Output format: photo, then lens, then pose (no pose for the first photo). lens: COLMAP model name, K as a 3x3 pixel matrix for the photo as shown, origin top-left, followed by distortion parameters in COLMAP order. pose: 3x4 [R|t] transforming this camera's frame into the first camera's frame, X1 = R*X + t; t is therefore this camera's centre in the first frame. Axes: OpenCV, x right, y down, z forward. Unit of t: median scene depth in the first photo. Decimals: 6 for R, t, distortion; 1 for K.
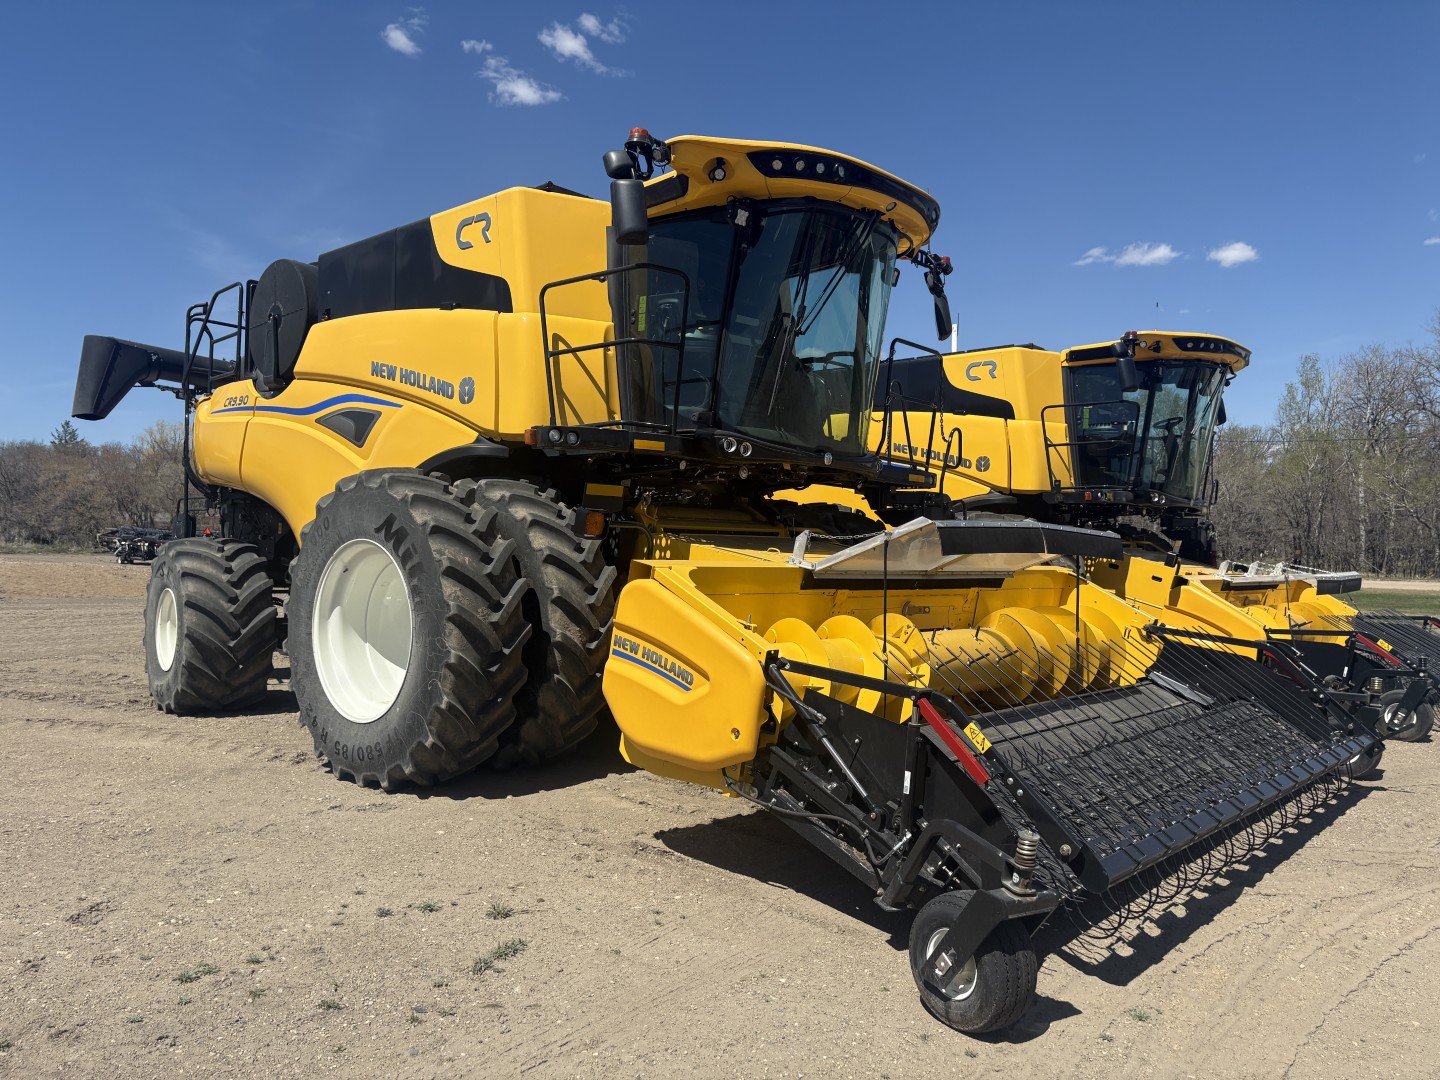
lens RADIAL K [[1098.1, 0, 726.1], [0, 1098.1, 514.8], [0, 0, 1]] dist [0.000110, 0.045658]
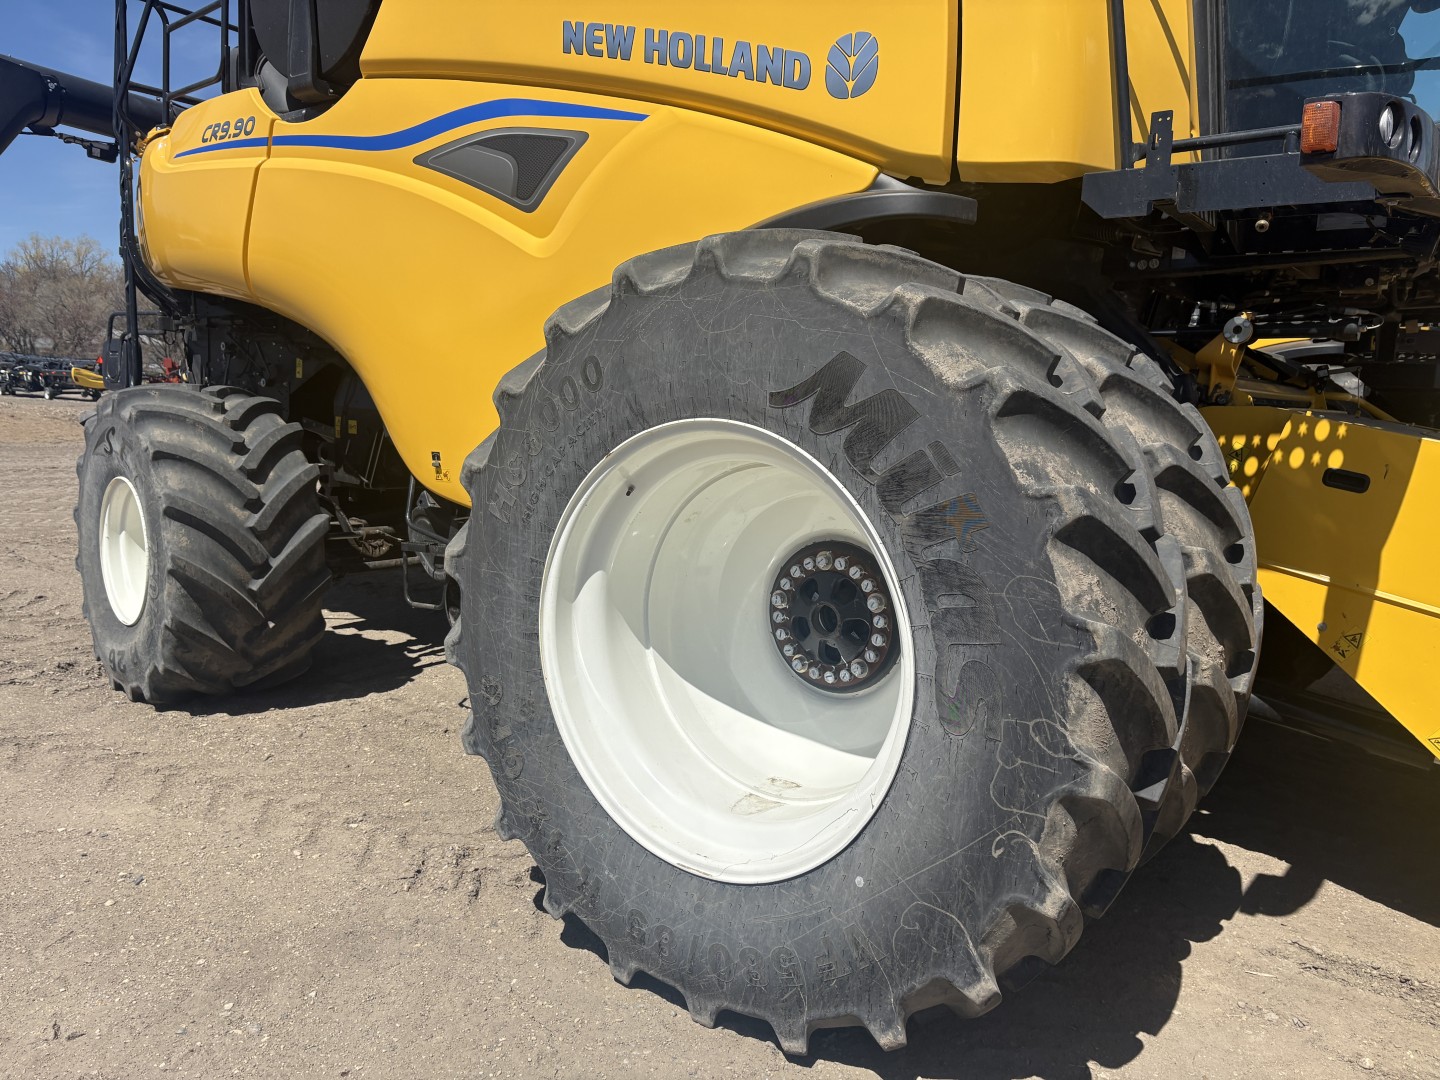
lens RADIAL K [[1110.4, 0, 718.1], [0, 1110.4, 517.0], [0, 0, 1]] dist [0.070676, -0.088476]
pose [[0.997723, 0.014362, 0.065897, -0.261095], [-0.023577, 0.989690, 0.141274, 0.000956], [-0.063189, -0.142506, 0.987775, 0.449823]]
